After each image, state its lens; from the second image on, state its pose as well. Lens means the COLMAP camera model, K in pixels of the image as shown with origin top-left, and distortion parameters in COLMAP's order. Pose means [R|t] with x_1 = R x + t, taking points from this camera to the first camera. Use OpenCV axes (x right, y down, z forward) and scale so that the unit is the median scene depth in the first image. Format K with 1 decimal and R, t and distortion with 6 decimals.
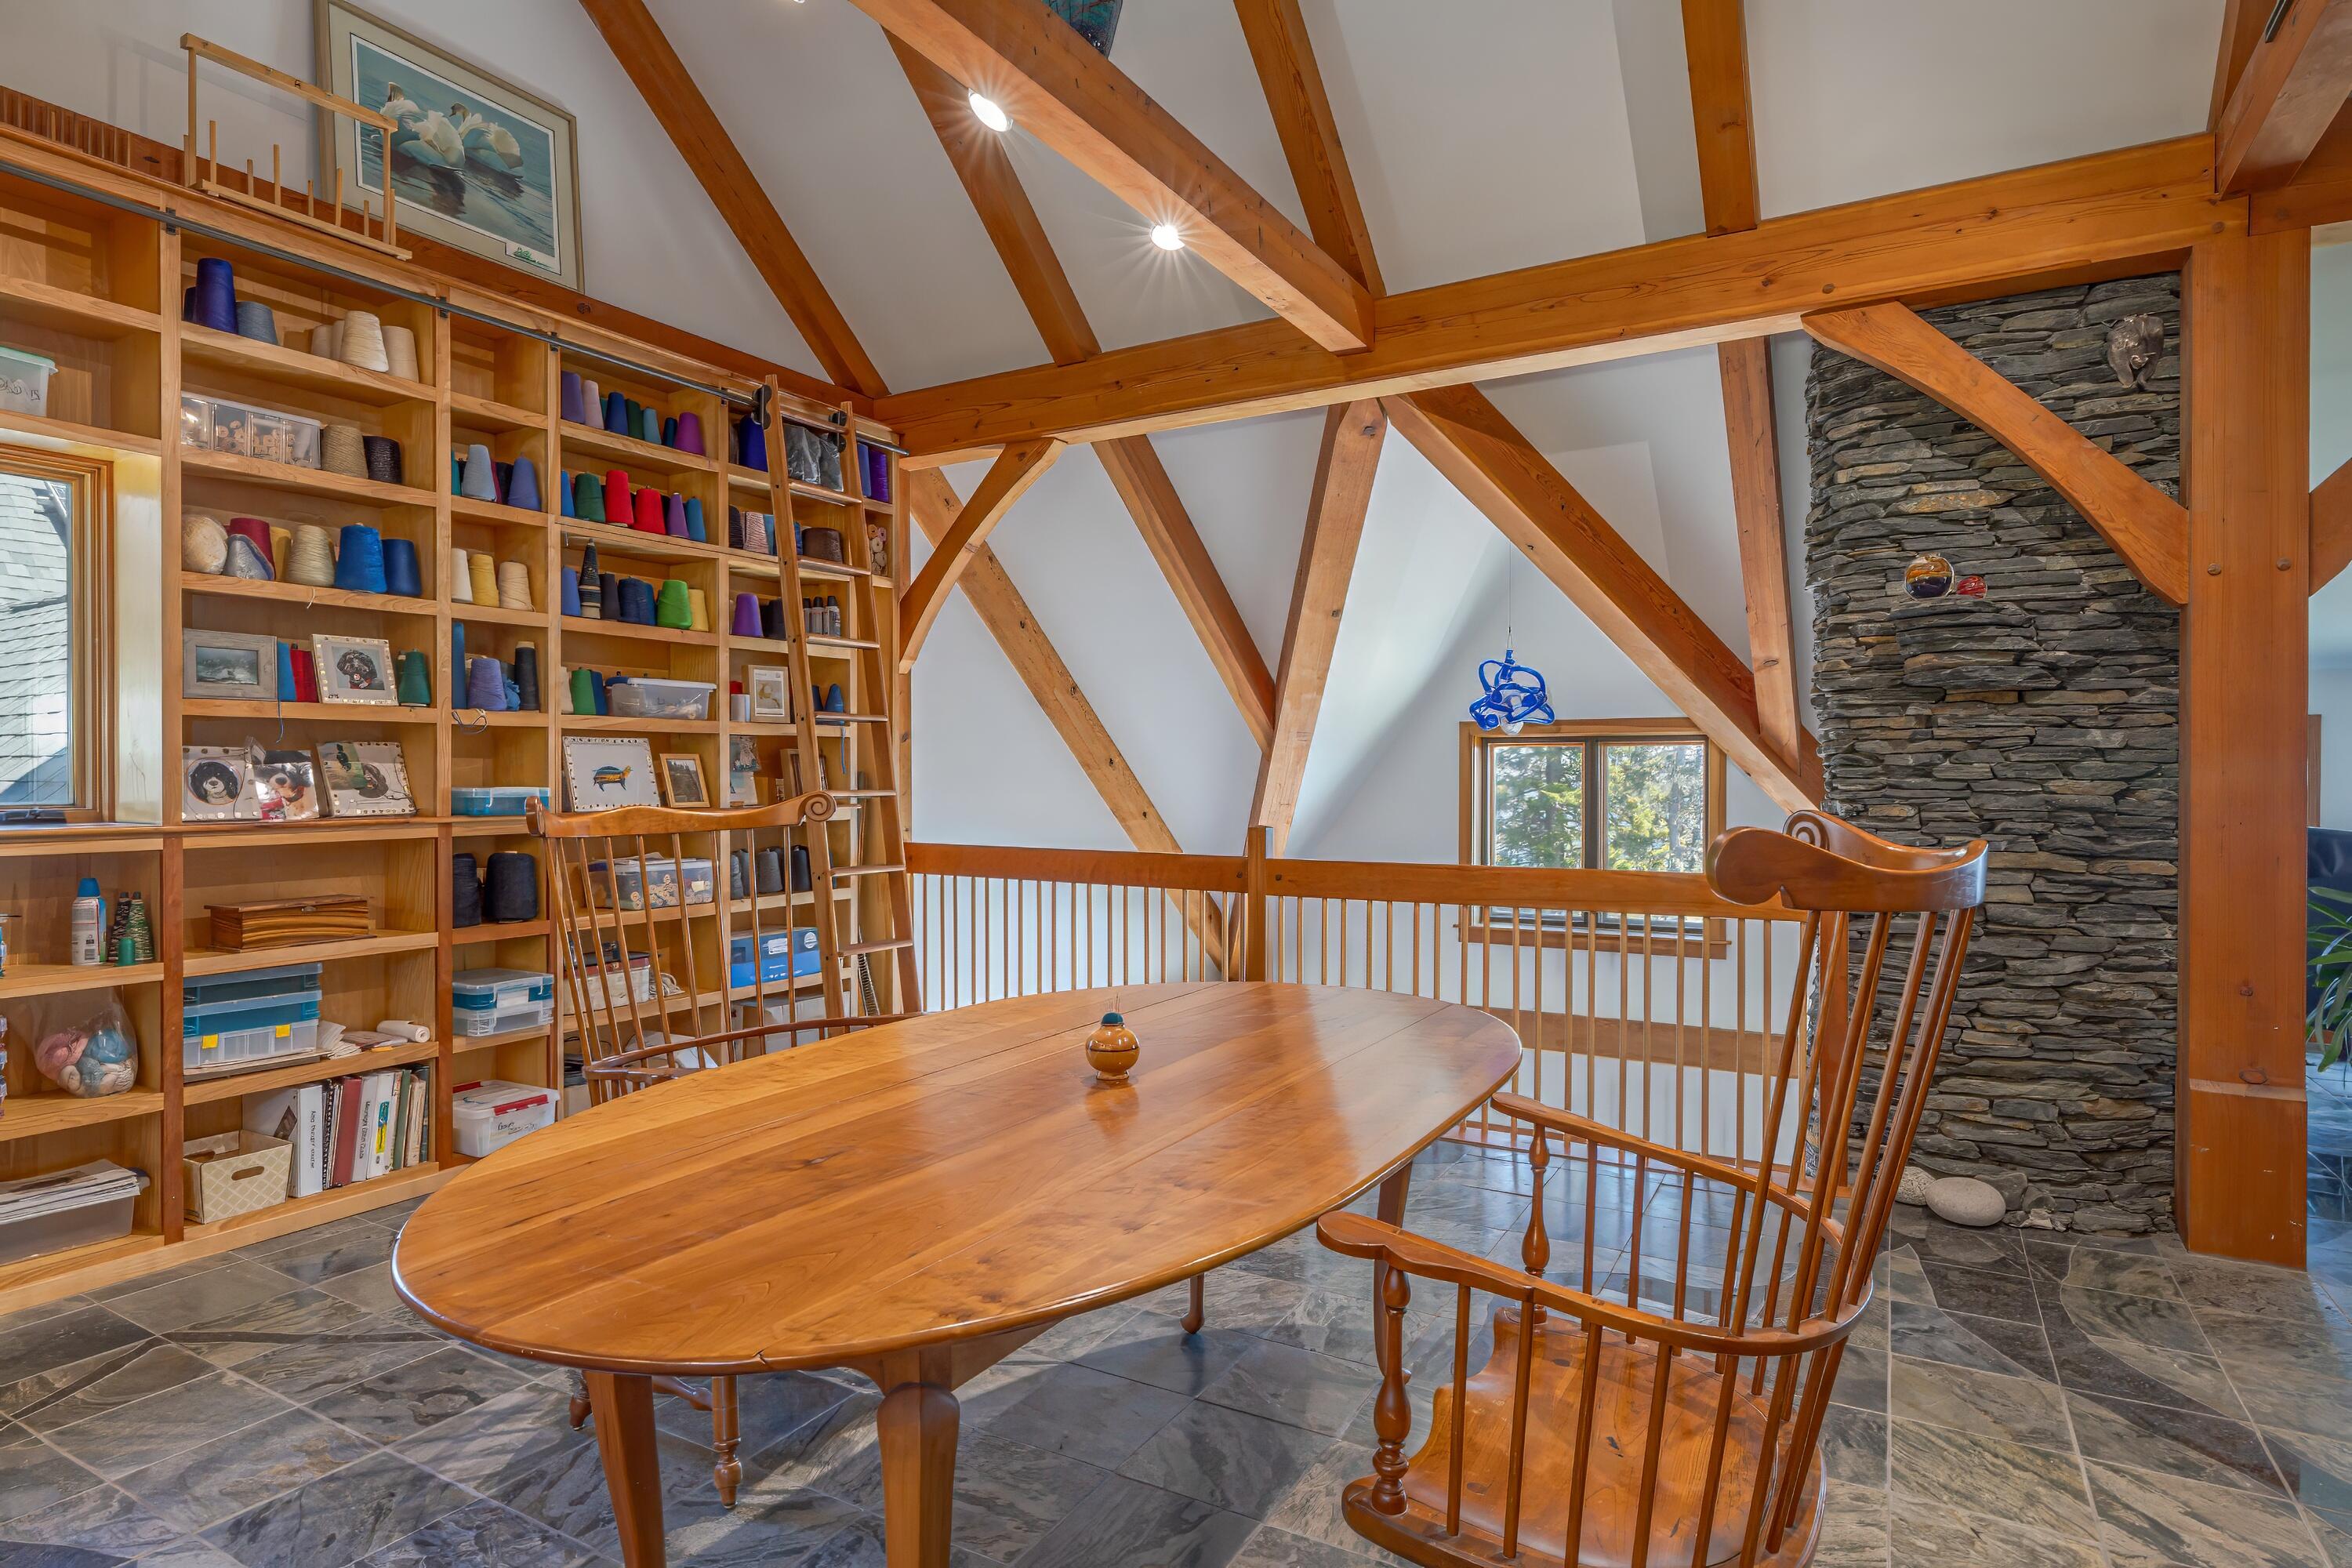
lens RADIAL K [[1290.7, 0, 1176.0], [0, 1290.7, 784.0], [0, 0, 1]] dist [-0.002167, 0.000587]
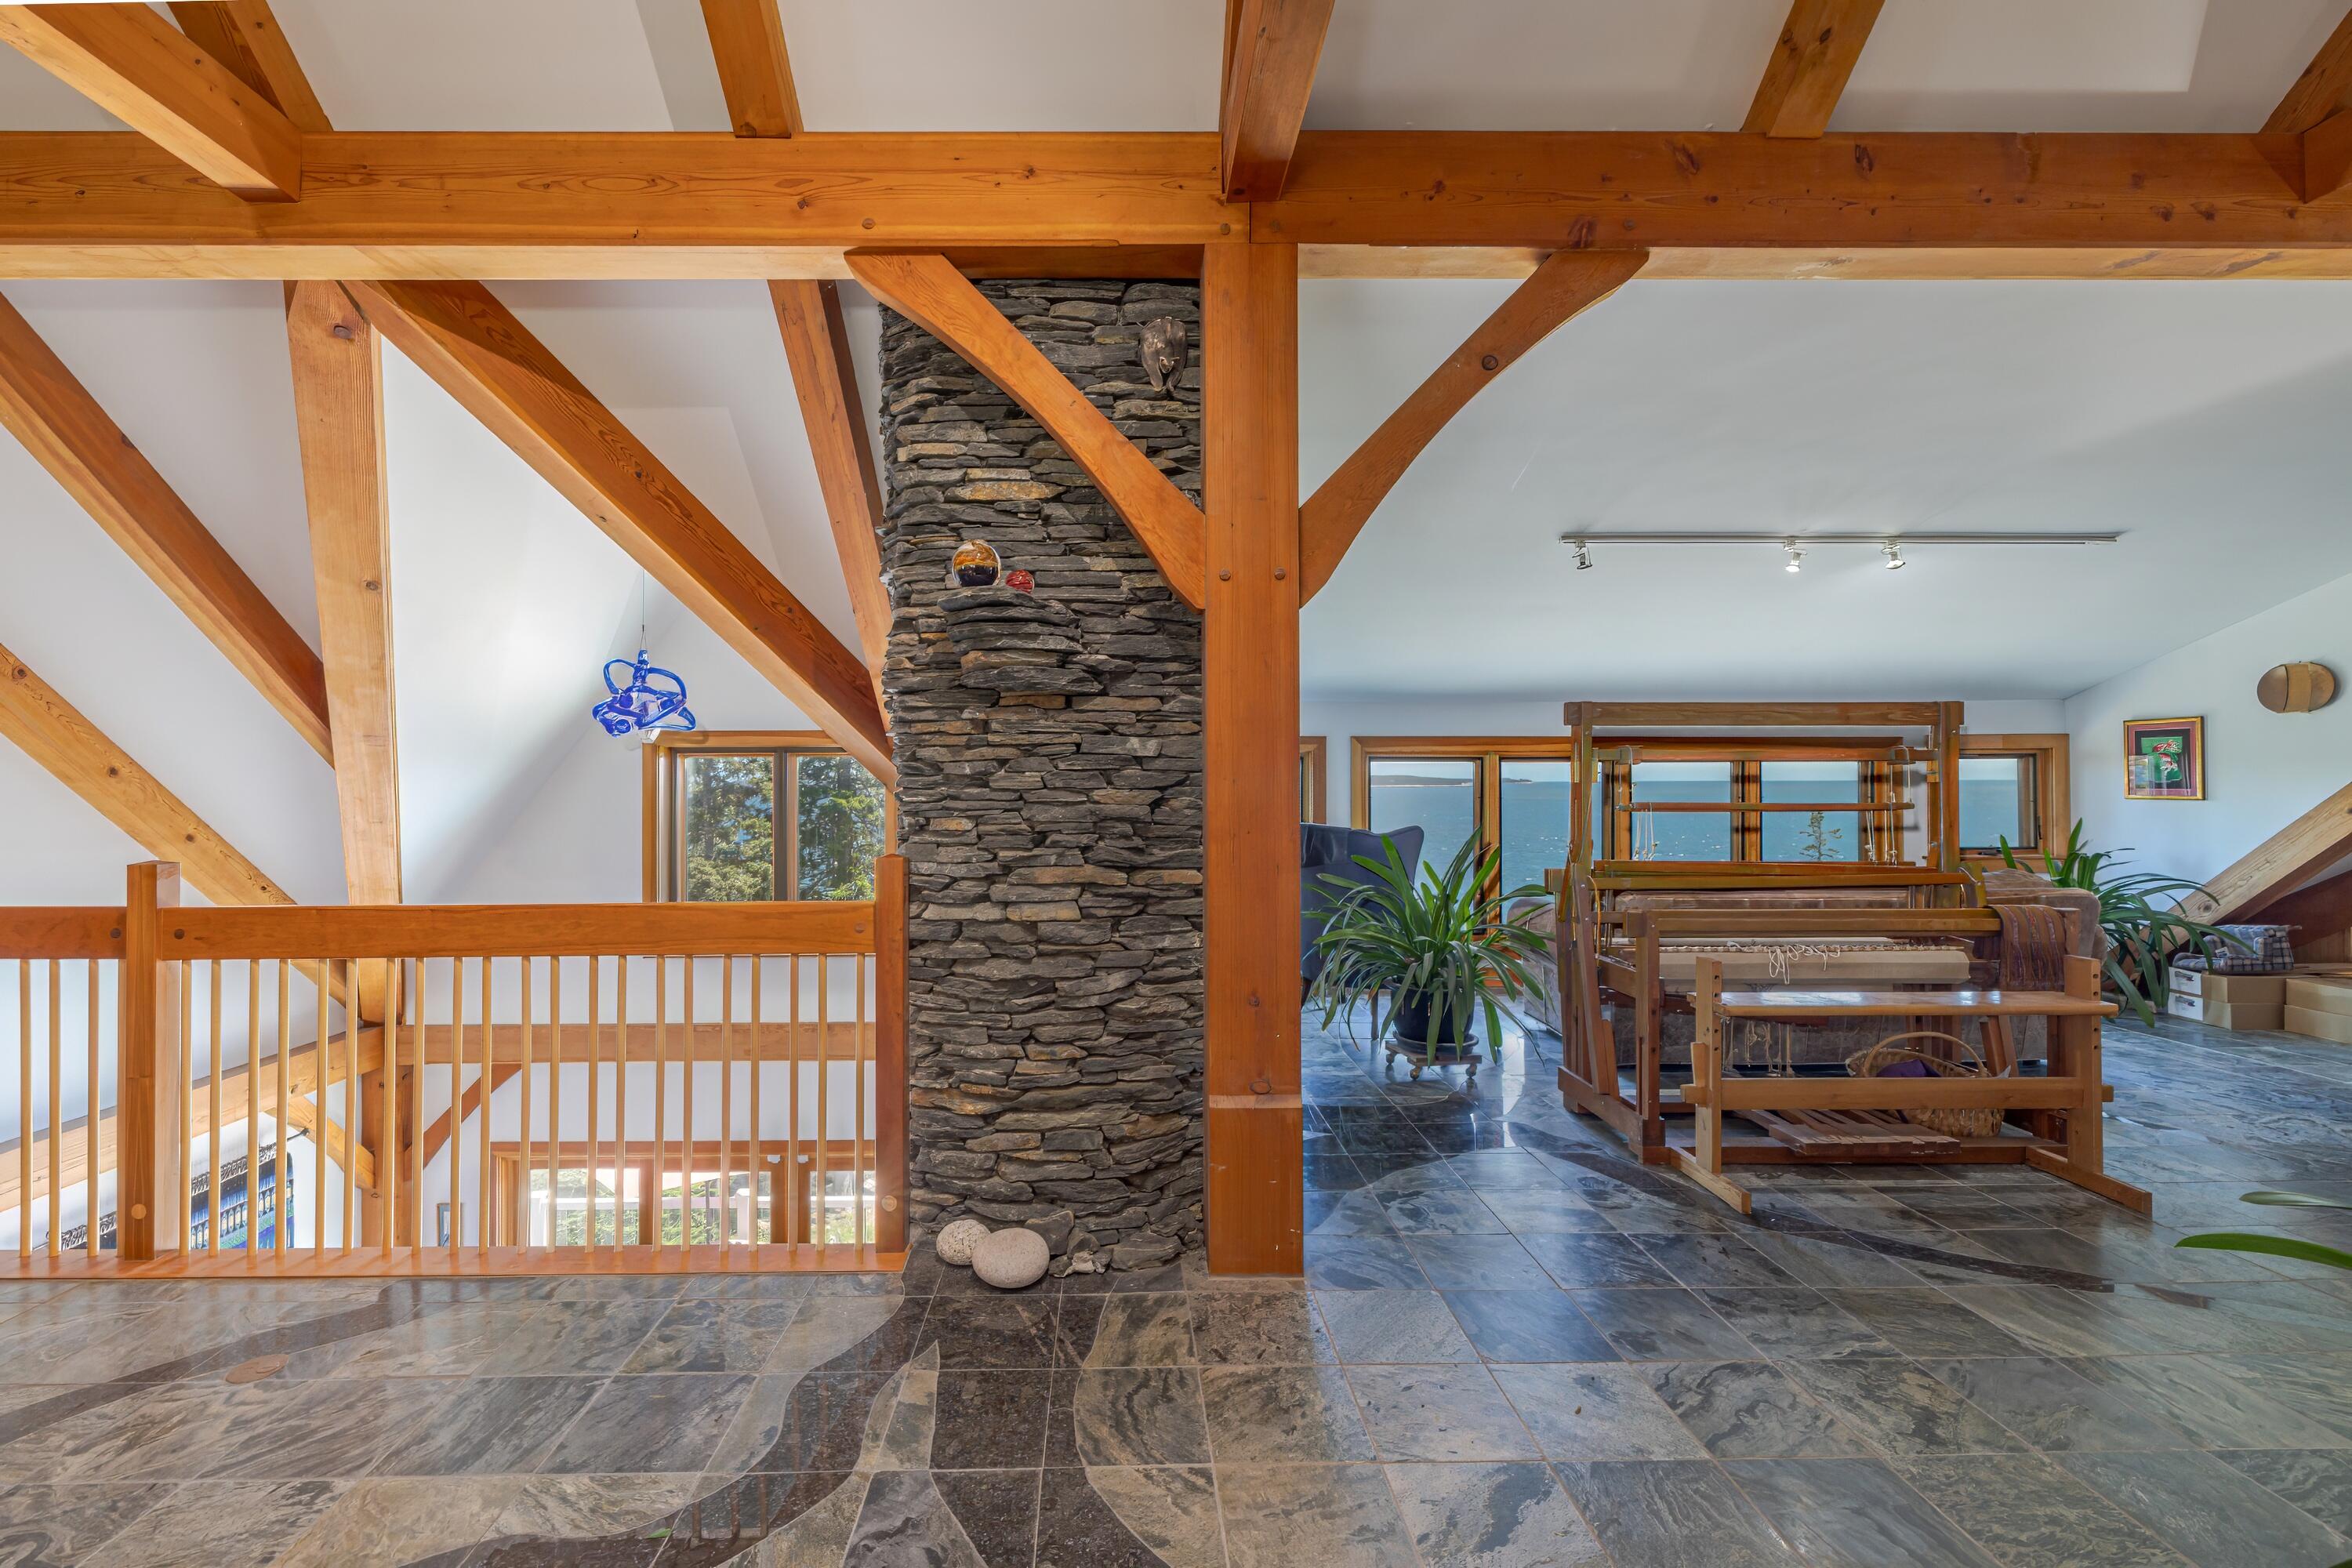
lens RADIAL K [[1028.3, 0, 1118.5], [0, 1028.3, 783.8], [0, 0, 1]] dist [0.000346, -0.000022]
pose [[0.869814, -0.004892, 0.493355, 0.316500], [0.008550, 0.999950, -0.005159, -0.003208], [-0.493306, 0.008705, 0.869813, 0.327287]]
